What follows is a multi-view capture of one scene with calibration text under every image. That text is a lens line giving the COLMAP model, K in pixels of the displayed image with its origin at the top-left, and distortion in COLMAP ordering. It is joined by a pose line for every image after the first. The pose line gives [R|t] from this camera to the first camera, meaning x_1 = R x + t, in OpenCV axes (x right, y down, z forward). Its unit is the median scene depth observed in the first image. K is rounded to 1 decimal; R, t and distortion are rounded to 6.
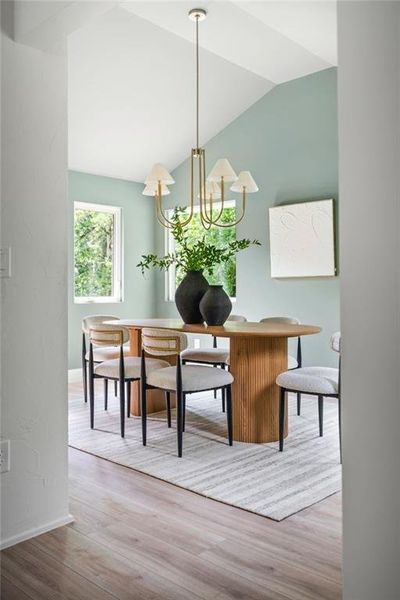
lens RADIAL K [[532.8, 0, 200.0], [0, 532.8, 271.3], [0, 0, 1]] dist [-0.005253, -0.002316]
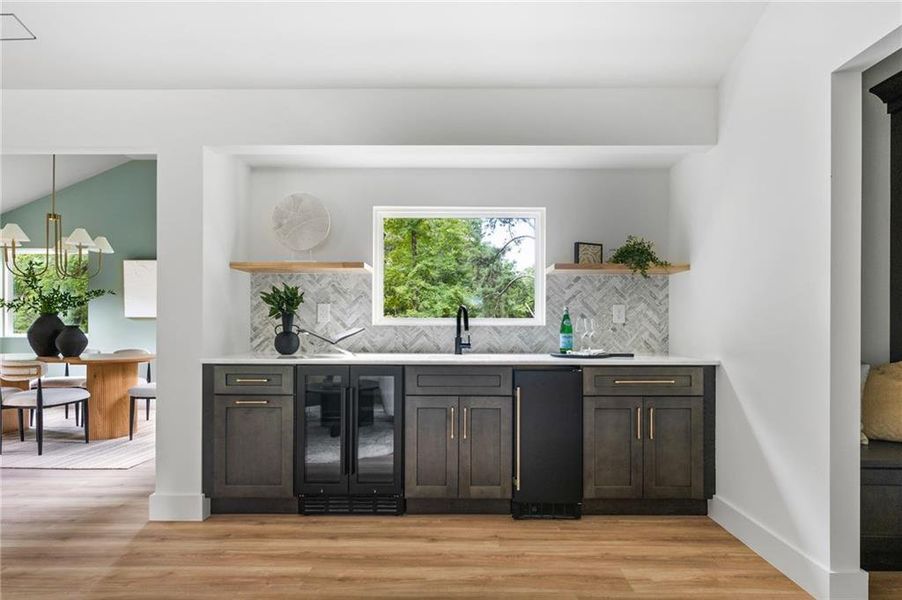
lens RADIAL K [[481.2, 0, 461.4], [0, 481.2, 321.6], [0, 0, 1]] dist [0.000745, -0.000513]
pose [[0.736774, 0.007025, 0.676102, -0.063774], [-0.029267, 0.999340, 0.021510, -0.035353], [-0.675505, -0.035636, 0.736494, -0.485830]]
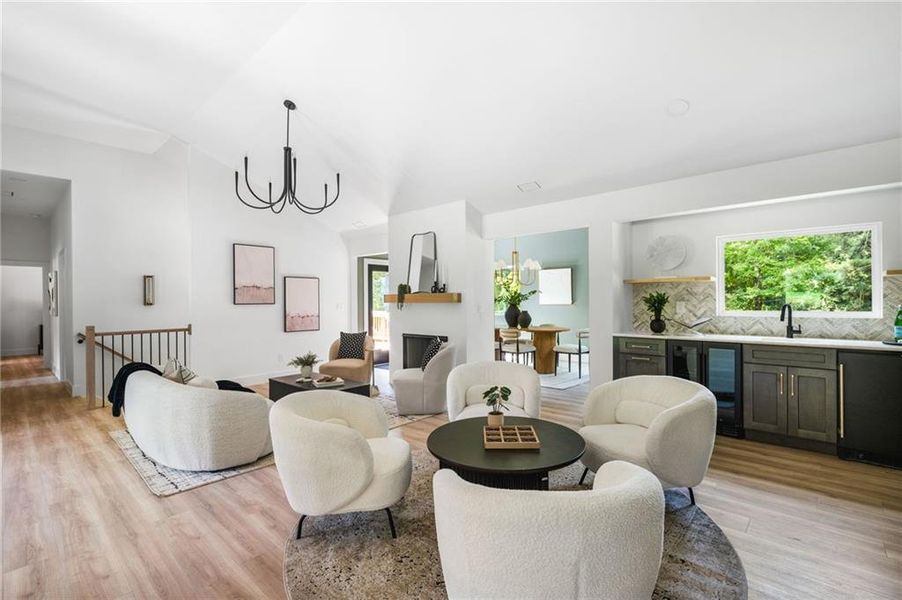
lens RADIAL K [[412.1, 0, 448.1], [0, 412.1, 301.4], [0, 0, 1]] dist [0.000220, -0.000158]
pose [[0.999987, -0.004492, 0.002461, -0.319961], [0.004395, 0.999258, 0.038272, -0.088331], [-0.002631, -0.038261, 0.999264, -0.844317]]
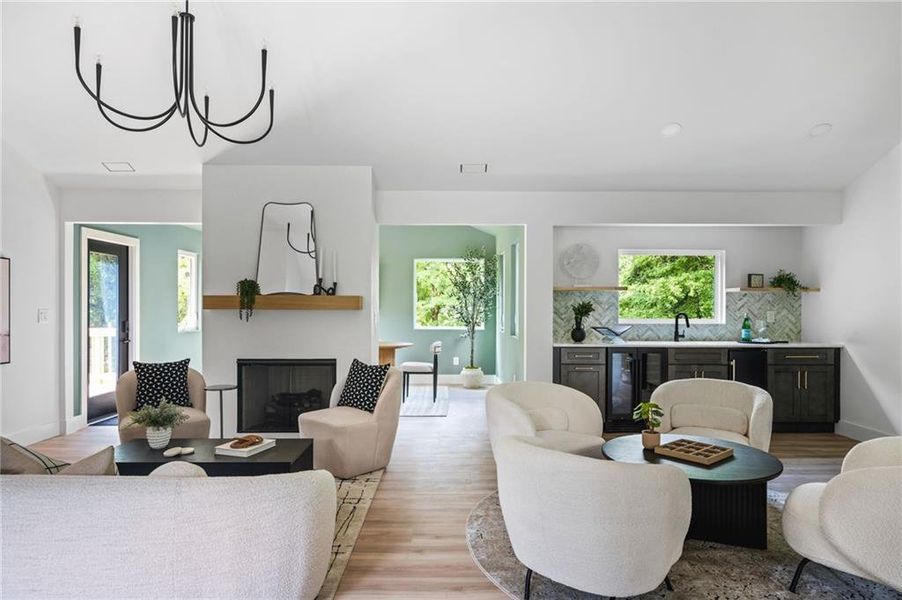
lens RADIAL K [[569.3, 0, 451.0], [0, 569.3, 300.0], [0, 0, 1]] dist [-0.001315, -0.001519]
pose [[0.726542, 0.013429, 0.686991, -1.039515], [-0.030035, 0.999474, 0.012226, -0.077418], [-0.686465, -0.029516, 0.726563, -0.595514]]
